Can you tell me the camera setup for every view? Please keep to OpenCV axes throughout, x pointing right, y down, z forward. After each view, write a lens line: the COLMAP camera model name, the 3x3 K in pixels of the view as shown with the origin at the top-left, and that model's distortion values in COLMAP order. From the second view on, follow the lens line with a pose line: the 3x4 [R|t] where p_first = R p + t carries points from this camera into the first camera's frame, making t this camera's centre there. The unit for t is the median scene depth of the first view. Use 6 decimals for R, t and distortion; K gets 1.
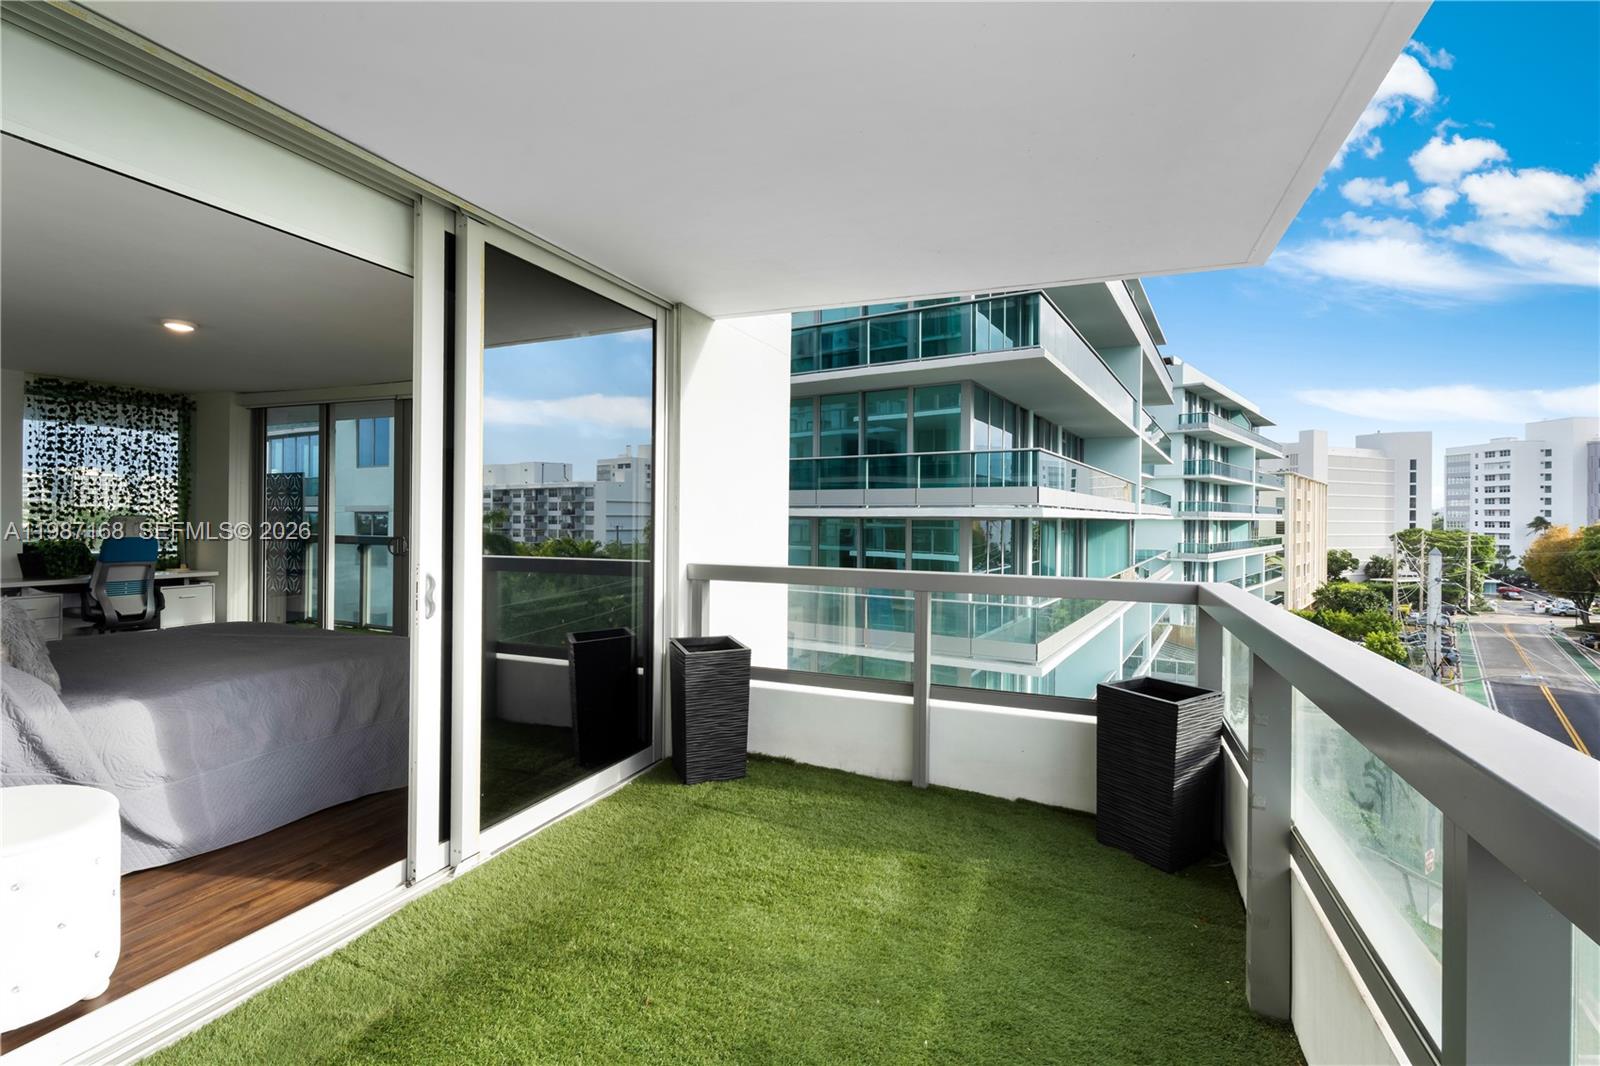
lens RADIAL K [[668.7, 0, 782.3], [0, 668.7, 507.0], [0, 0, 1]] dist [-0.004543, -0.000788]
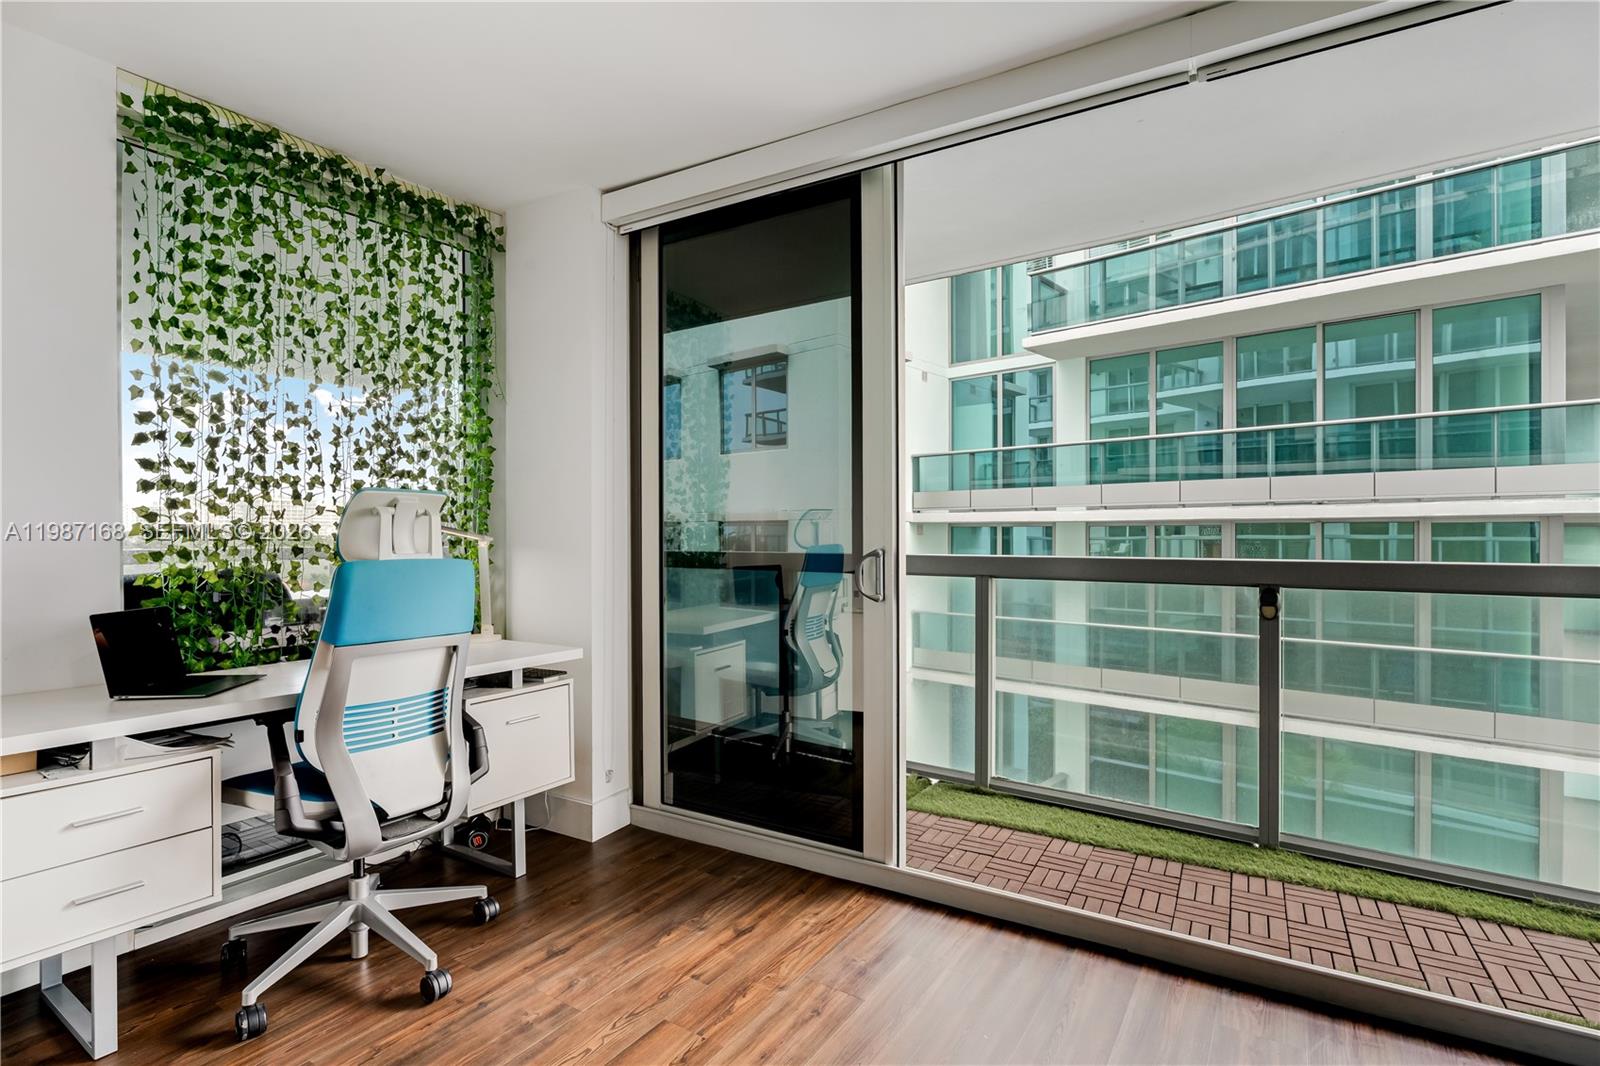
lens RADIAL K [[721.0, 0, 789.0], [0, 721.0, 522.9], [0, 0, 1]] dist [-0.002846, -0.000416]
pose [[0.980926, -0.016220, -0.193705, -0.730040], [0.016291, 0.999867, -0.001229, 0.031382], [0.193699, -0.001950, 0.981059, 0.697781]]
